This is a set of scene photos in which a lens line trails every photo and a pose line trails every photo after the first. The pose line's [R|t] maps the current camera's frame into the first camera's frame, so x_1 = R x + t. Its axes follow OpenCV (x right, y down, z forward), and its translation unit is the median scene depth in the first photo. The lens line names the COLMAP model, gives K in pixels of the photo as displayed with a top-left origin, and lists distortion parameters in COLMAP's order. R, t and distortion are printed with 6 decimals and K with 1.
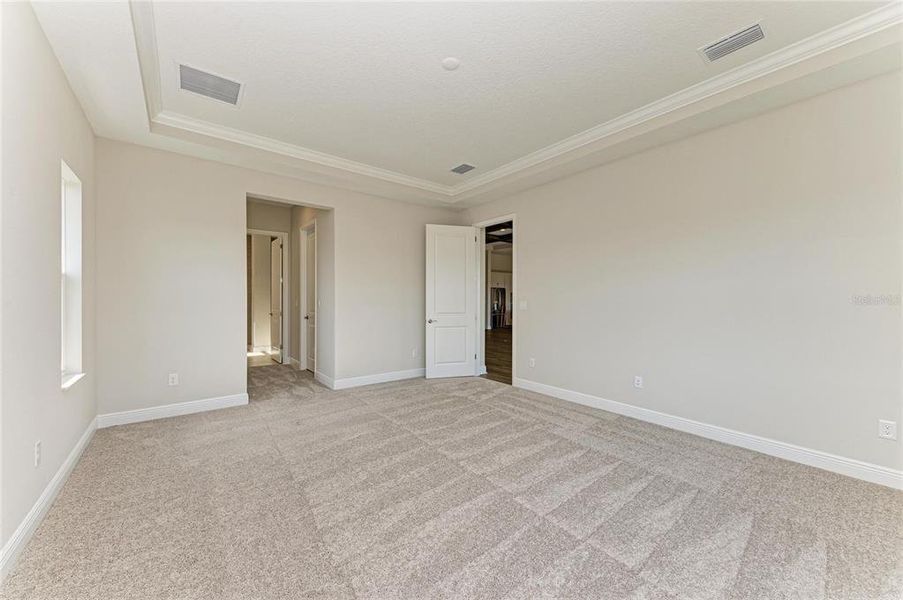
lens RADIAL K [[339.3, 0, 455.3], [0, 339.3, 300.0], [0, 0, 1]] dist [0.003401, -0.000353]
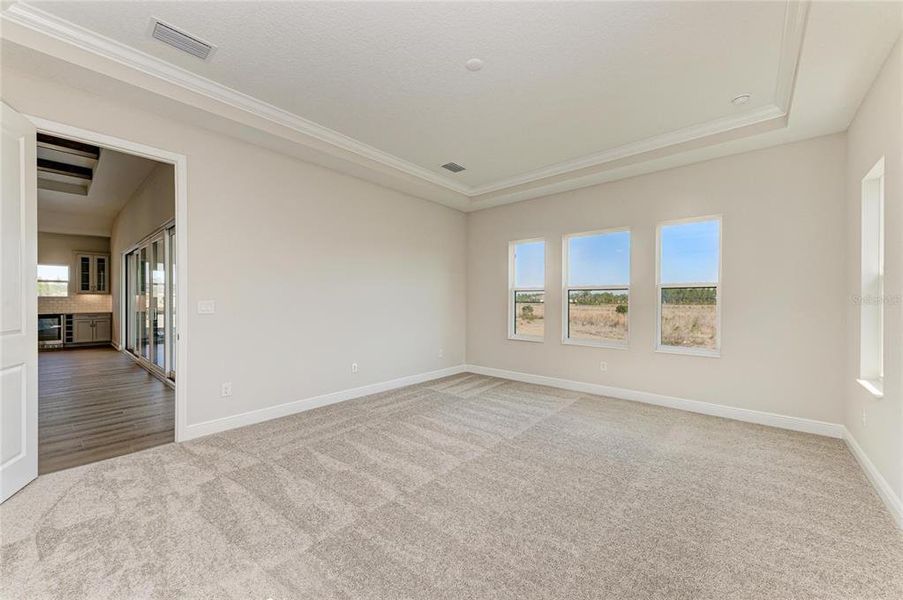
lens RADIAL K [[339.3, 0, 454.5], [0, 339.3, 299.5], [0, 0, 1]] dist [0.003401, -0.000353]
pose [[-0.172925, -0.007373, 0.984907, -0.667305], [-0.004491, 0.999967, 0.006697, -0.007149], [-0.984925, -0.003265, -0.172953, 0.823102]]
